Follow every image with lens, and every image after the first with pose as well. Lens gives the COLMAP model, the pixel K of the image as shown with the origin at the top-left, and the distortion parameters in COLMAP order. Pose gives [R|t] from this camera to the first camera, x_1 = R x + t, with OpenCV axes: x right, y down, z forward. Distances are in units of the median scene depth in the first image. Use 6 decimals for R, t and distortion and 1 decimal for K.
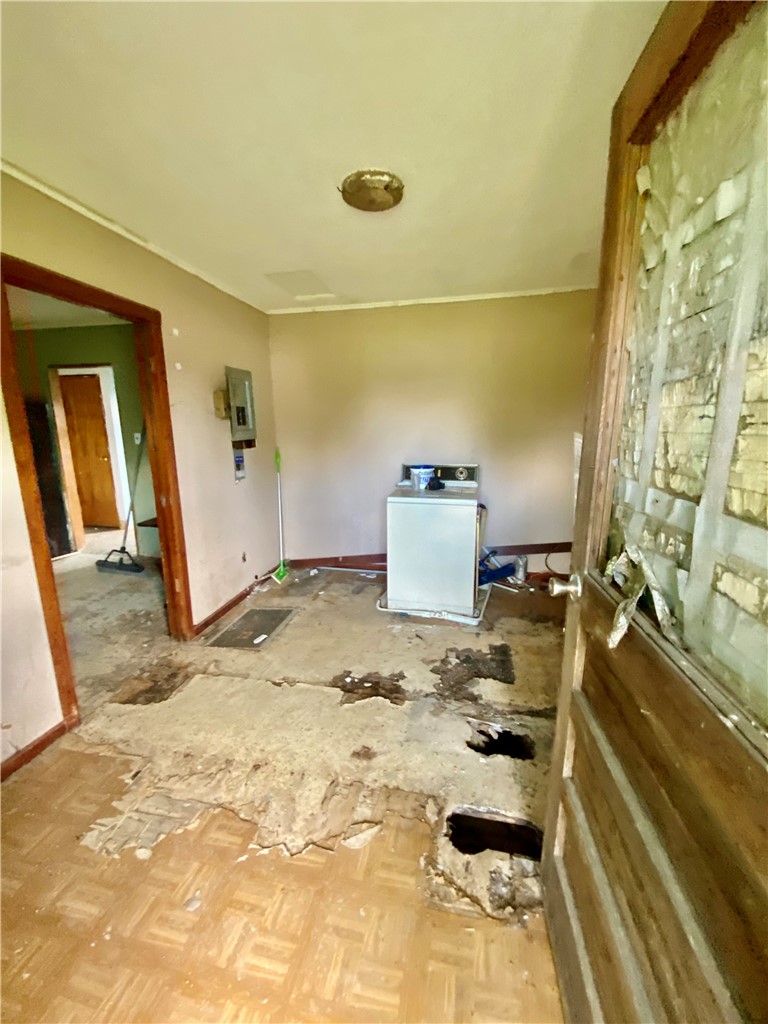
lens RADIAL K [[418.8, 0, 383.6], [0, 418.8, 507.2], [0, 0, 1]] dist [0.033446, -0.024710]
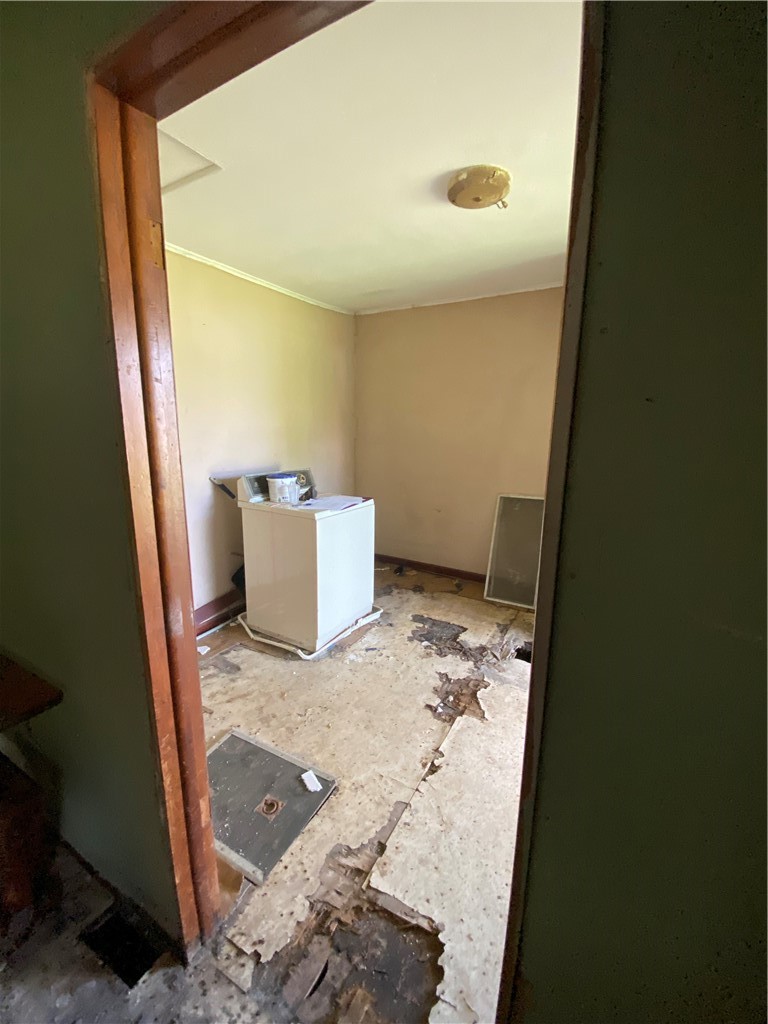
lens RADIAL K [[418.8, 0, 383.6], [0, 418.8, 507.2], [0, 0, 1]] dist [0.033446, -0.024710]
pose [[0.299505, -0.184578, 0.936071, -0.877866], [0.182324, 0.974100, 0.133740, -0.155831], [-0.936512, 0.130613, 0.325400, 0.751554]]
